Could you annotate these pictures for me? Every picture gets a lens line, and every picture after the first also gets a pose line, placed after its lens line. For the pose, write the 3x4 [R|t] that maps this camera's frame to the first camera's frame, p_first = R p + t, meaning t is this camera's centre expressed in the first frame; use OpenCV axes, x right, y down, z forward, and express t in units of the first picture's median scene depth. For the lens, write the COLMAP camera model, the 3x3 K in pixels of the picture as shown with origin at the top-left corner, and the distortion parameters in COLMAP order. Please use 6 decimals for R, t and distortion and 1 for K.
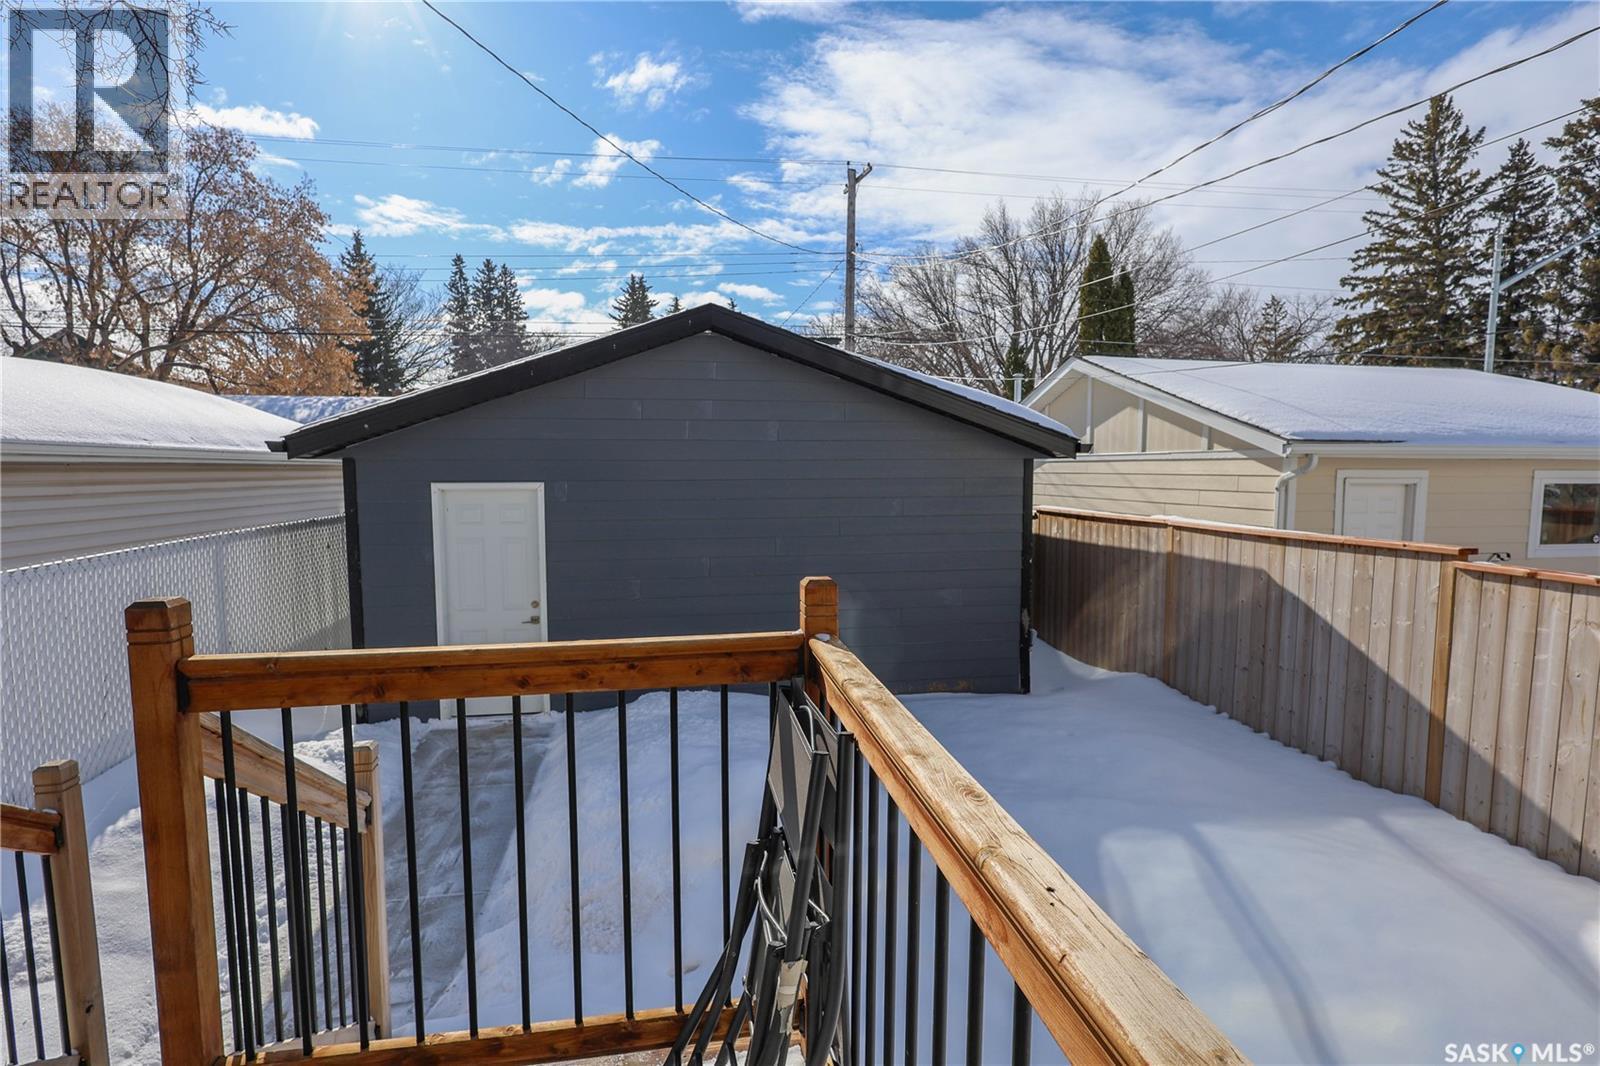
lens RADIAL K [[770.1, 0, 800.0], [0, 770.1, 533.0], [0, 0, 1]] dist [-0.000805, 0.001892]
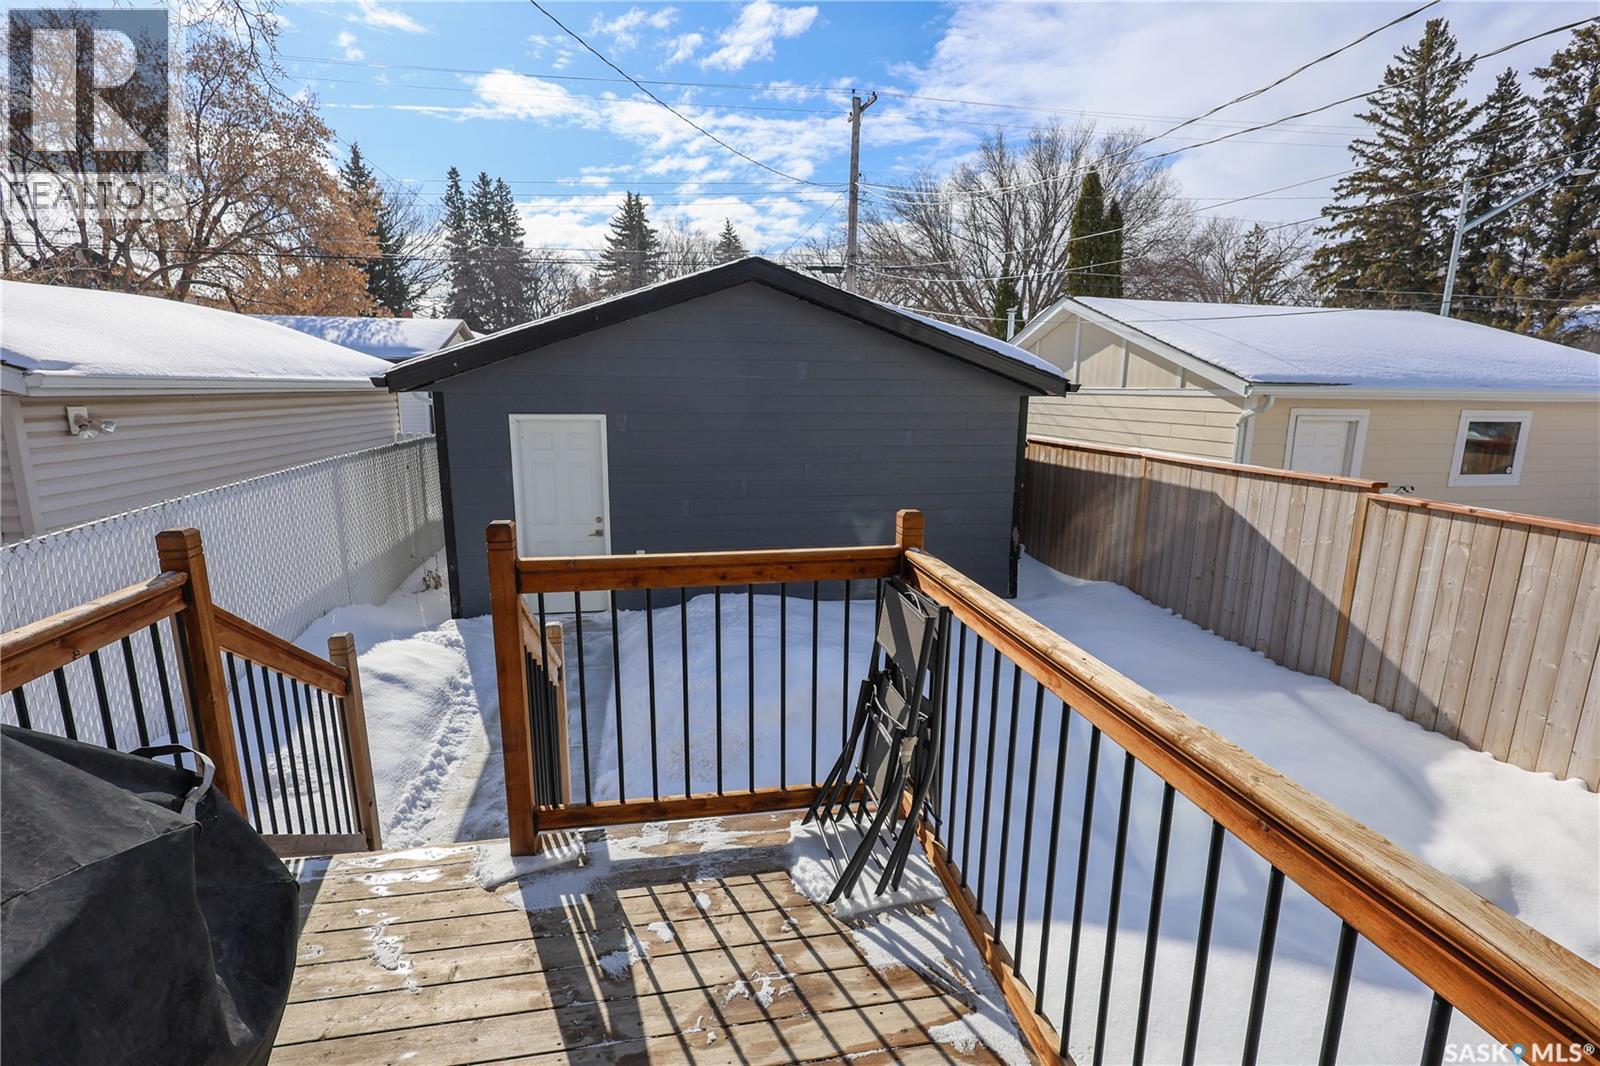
lens RADIAL K [[739.0, 0, 800.0], [0, 739.0, 533.0], [0, 0, 1]] dist [0.002086, 0.000432]
pose [[0.999816, 0.007830, 0.017492, -0.050699], [-0.009738, 0.993681, 0.111815, -0.013261], [-0.016506, -0.111965, 0.993575, -0.101504]]
